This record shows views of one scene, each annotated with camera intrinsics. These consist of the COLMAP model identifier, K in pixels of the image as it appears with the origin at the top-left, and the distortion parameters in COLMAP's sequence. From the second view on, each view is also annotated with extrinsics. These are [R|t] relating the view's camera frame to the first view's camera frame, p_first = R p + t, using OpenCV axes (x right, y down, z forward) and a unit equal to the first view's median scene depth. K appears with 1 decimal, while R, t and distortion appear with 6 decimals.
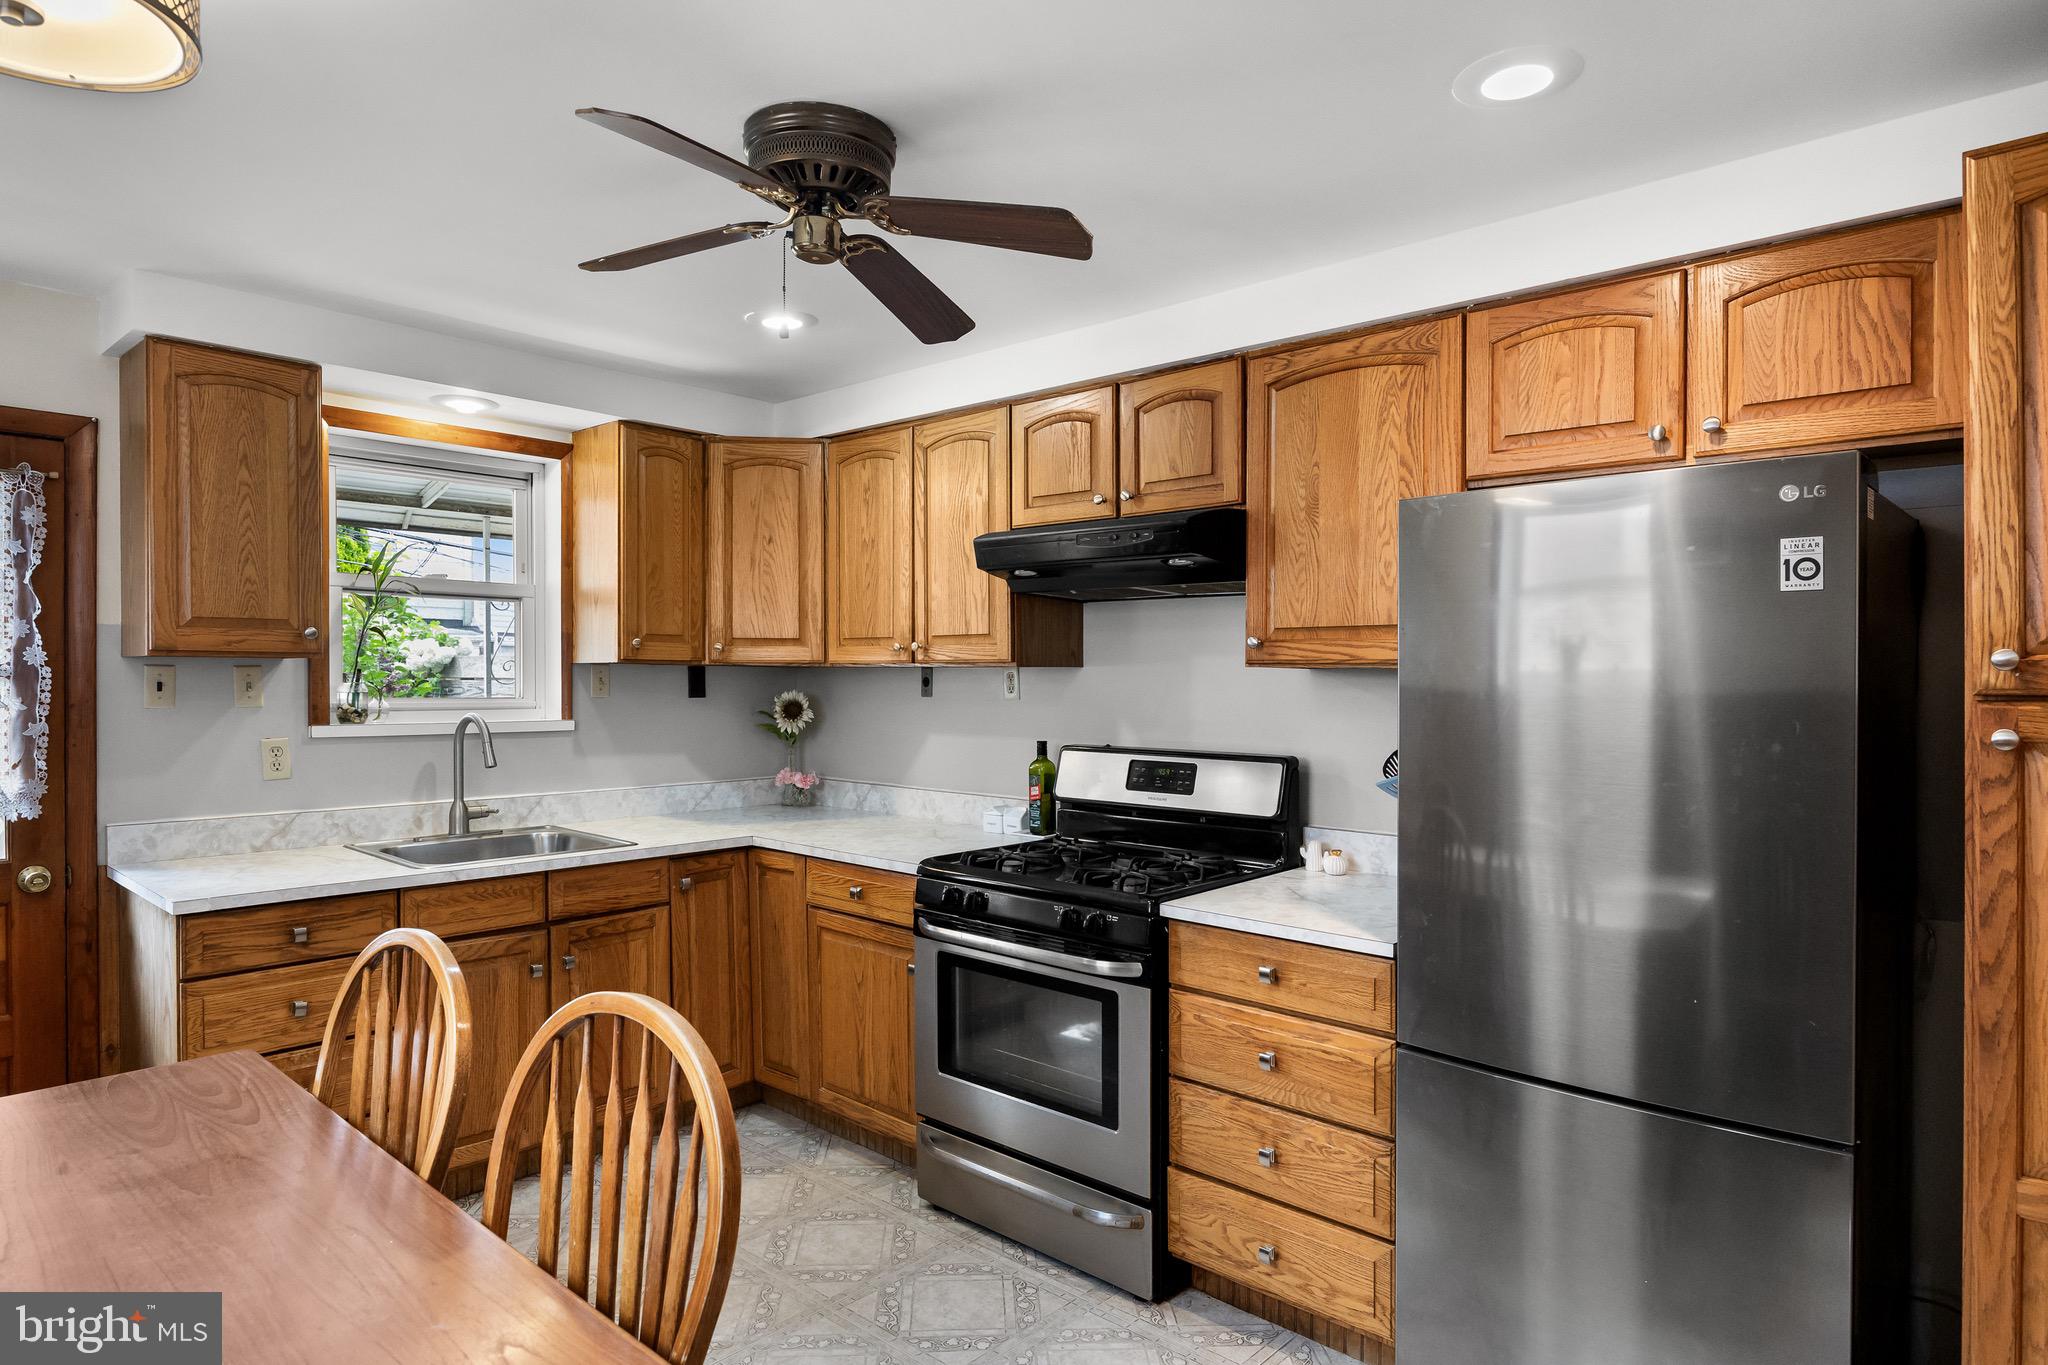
lens RADIAL K [[1197.2, 0, 1005.7], [0, 1197.2, 713.1], [0, 0, 1]] dist [-0.014213, 0.000179]
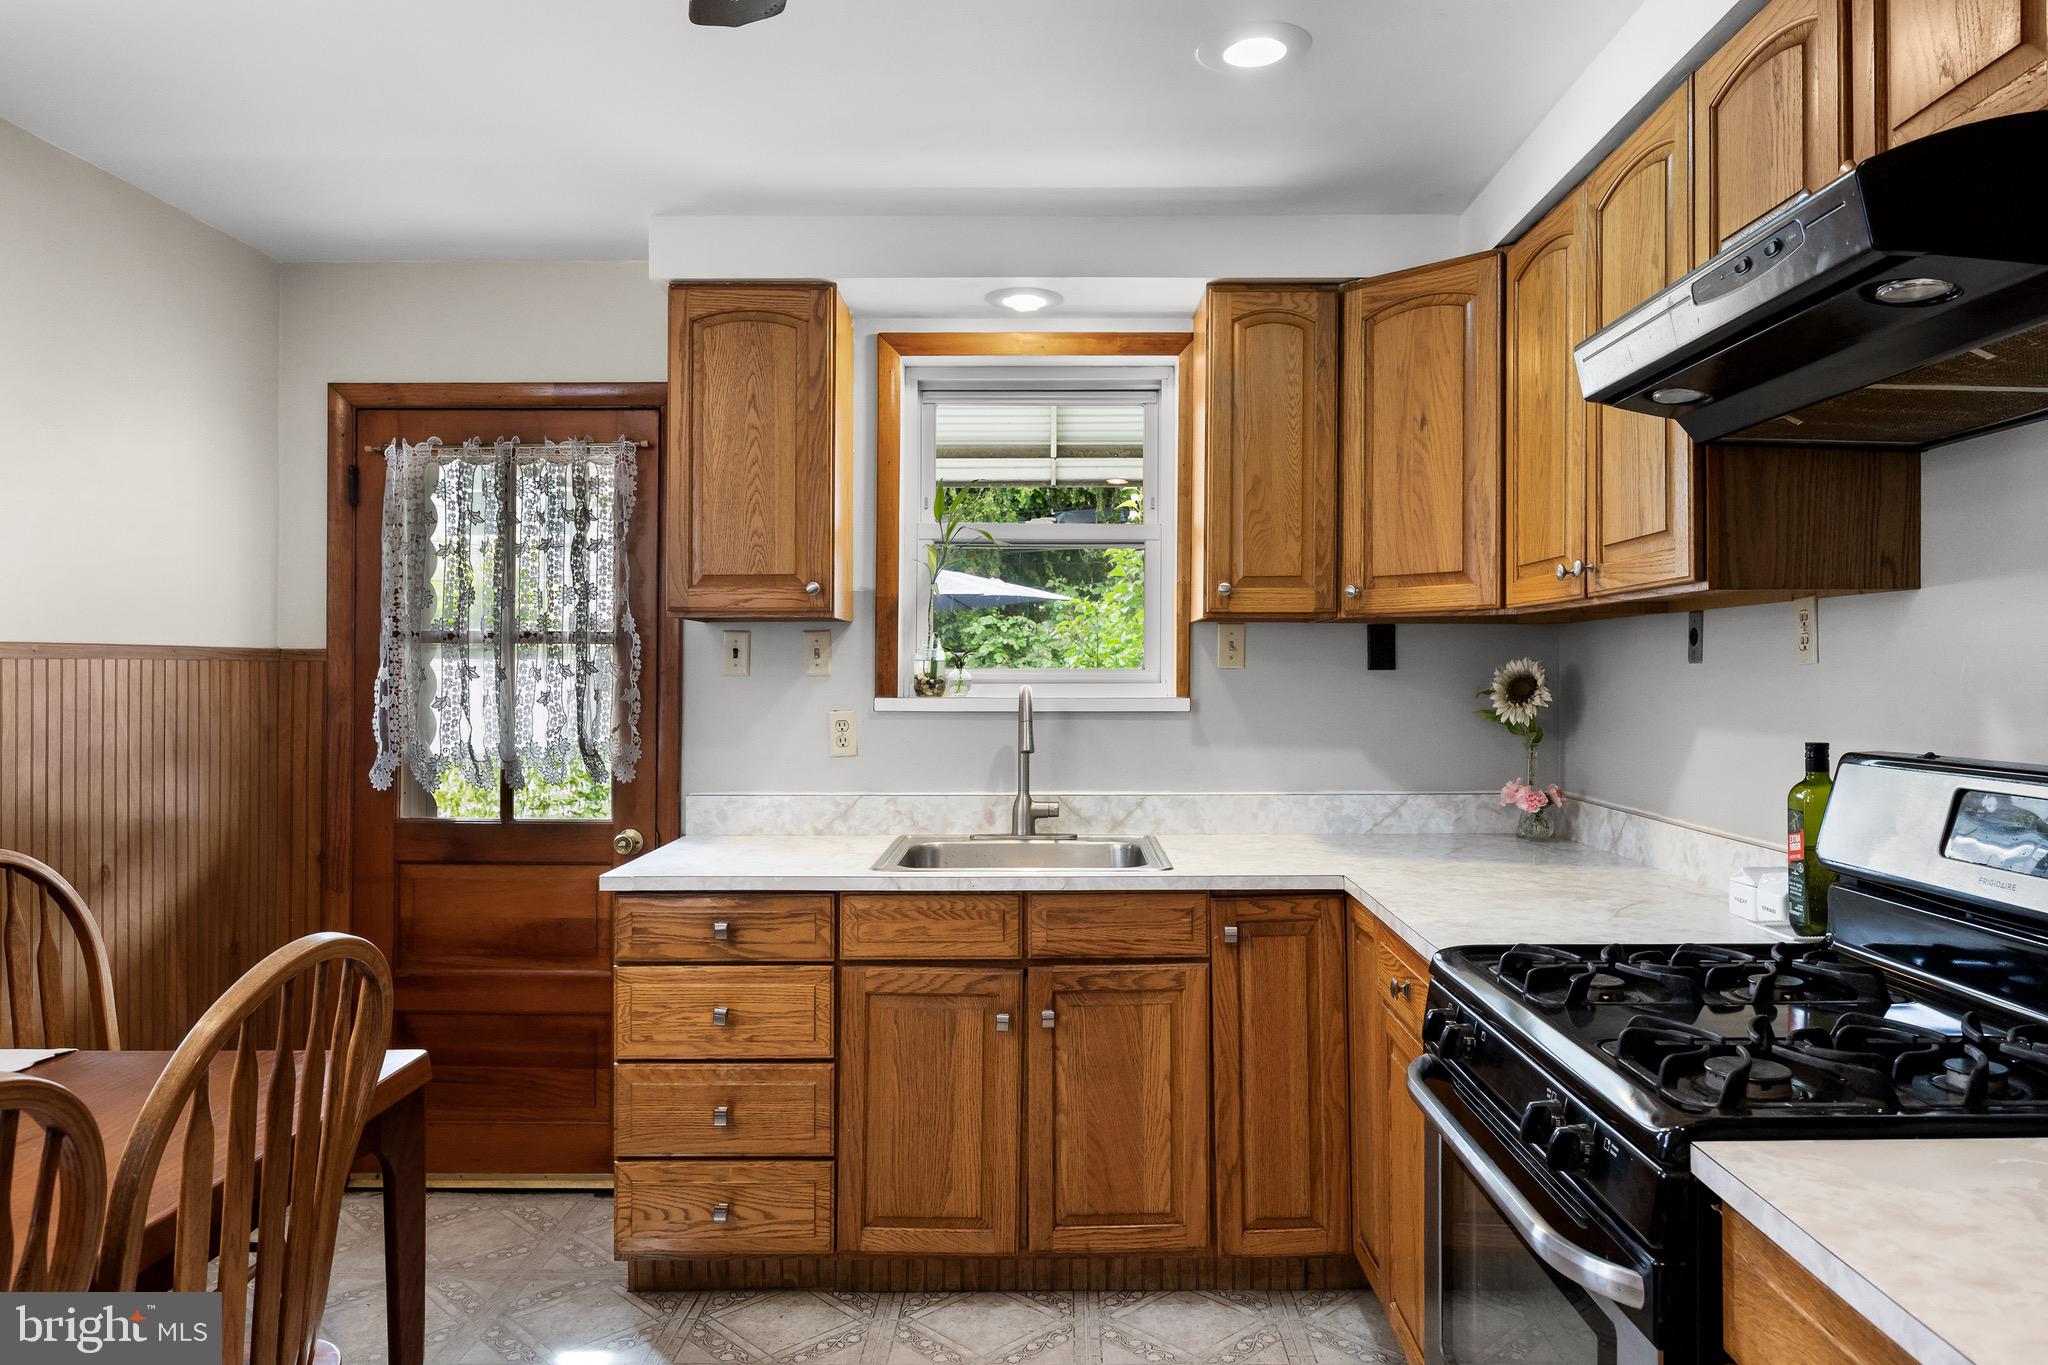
lens RADIAL K [[1355.5, 0, 1032.0], [0, 1355.5, 694.3], [0, 0, 1]] dist [-0.007543, -0.001887]
pose [[0.667715, 0.005689, -0.744395, 0.245242], [-0.017560, 0.999813, -0.008111, 0.014529], [0.744210, 0.018488, 0.667690, 0.420450]]
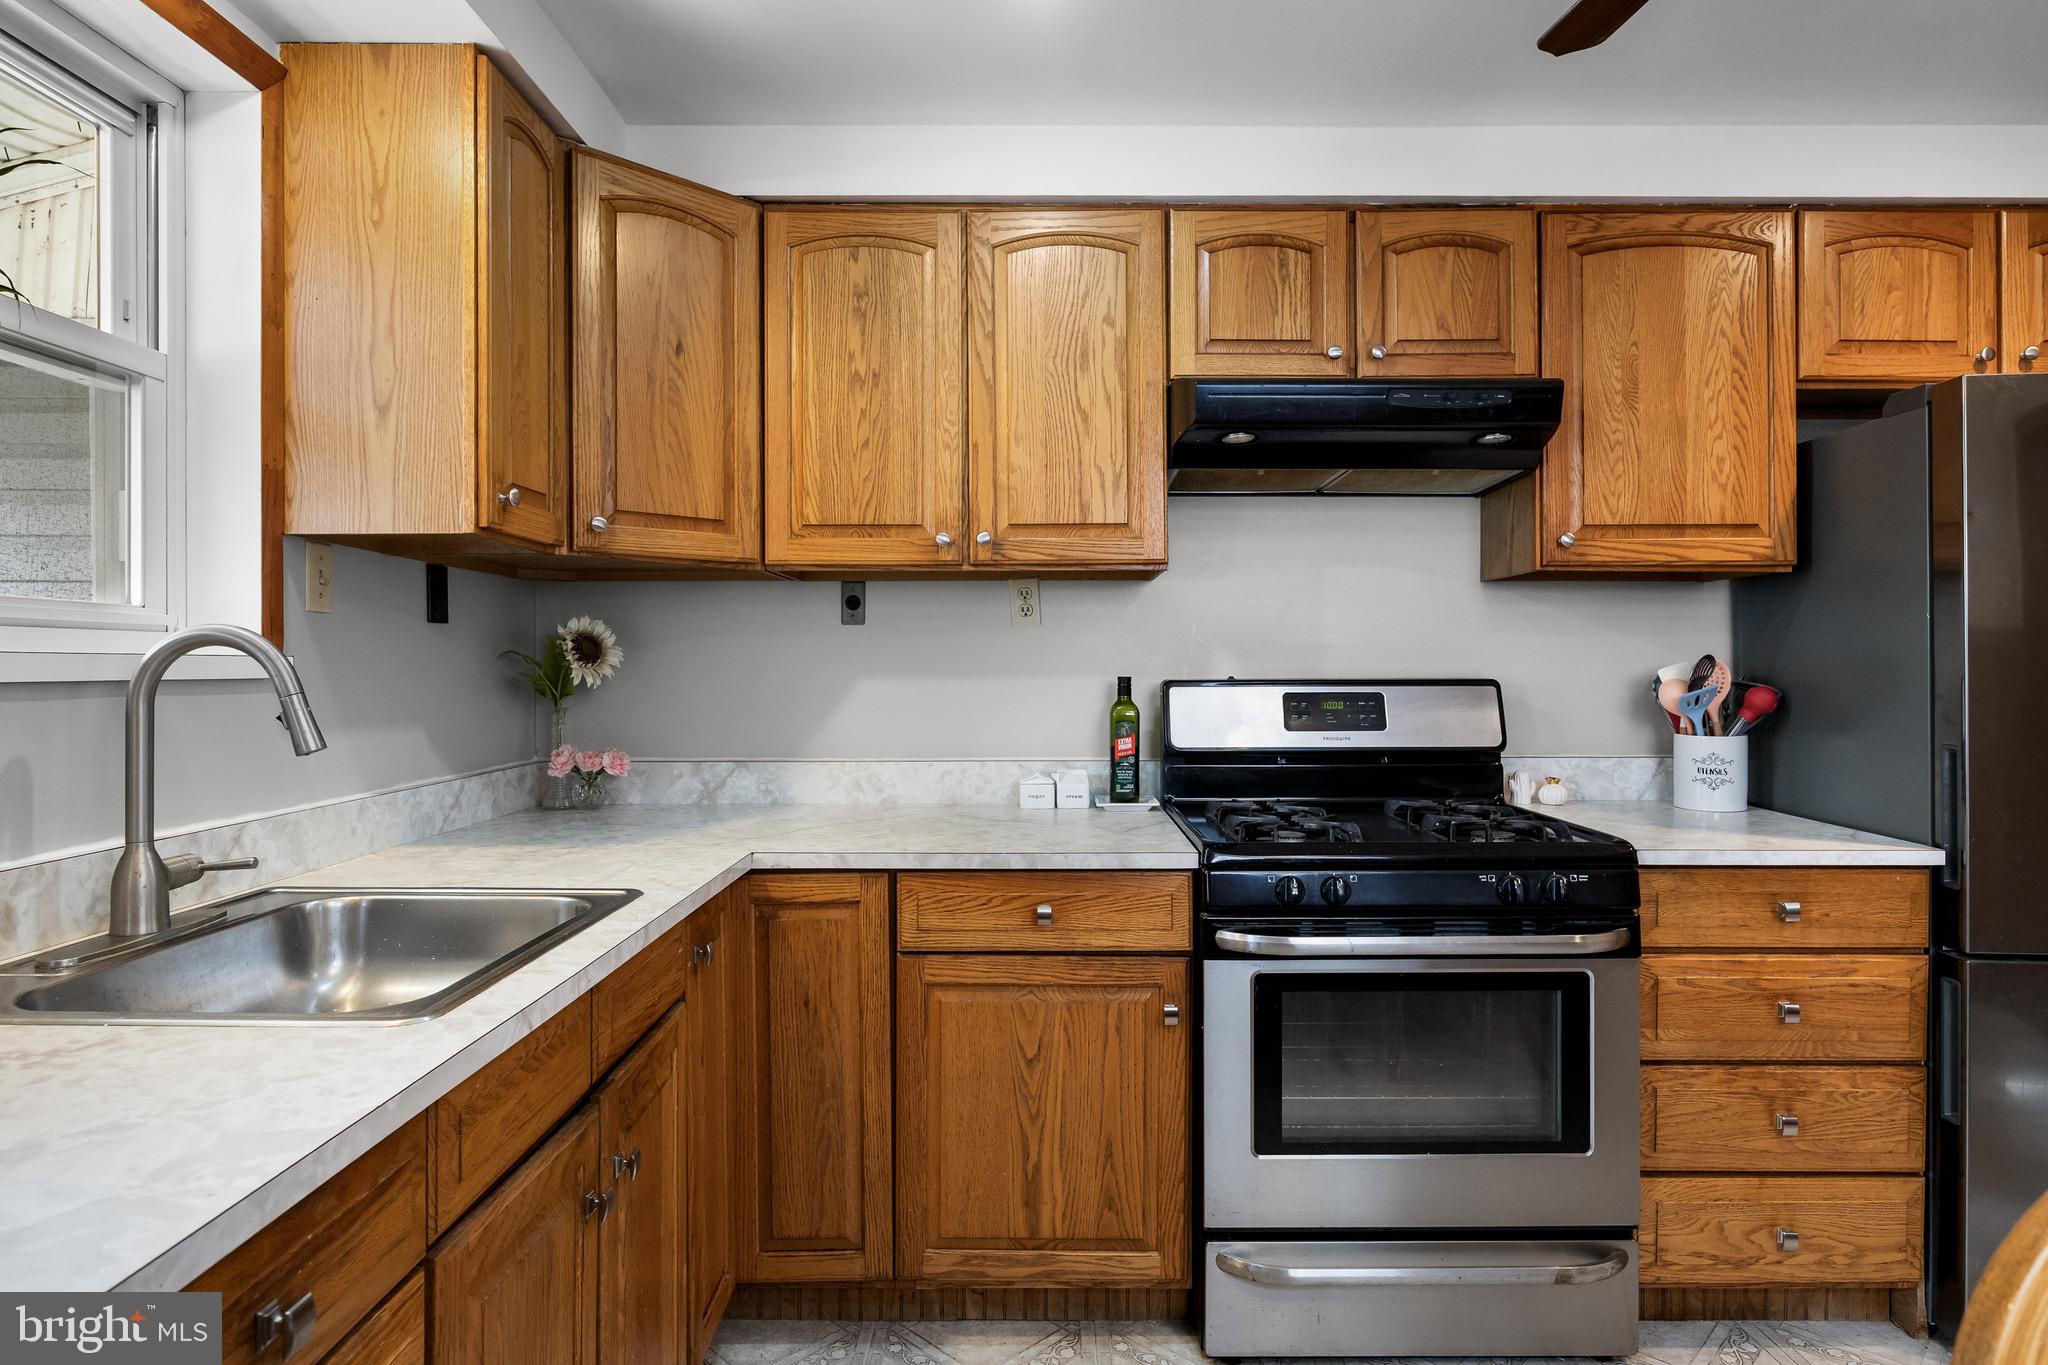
lens RADIAL K [[1150.9, 0, 1024.7], [0, 1150.9, 676.8], [0, 0, 1]] dist [-0.000944, -0.002772]
pose [[0.724971, -0.011848, 0.688678, -0.547221], [0.027776, 0.999542, -0.012043, 0.032633], [-0.688220, 0.027859, 0.724967, 0.565252]]
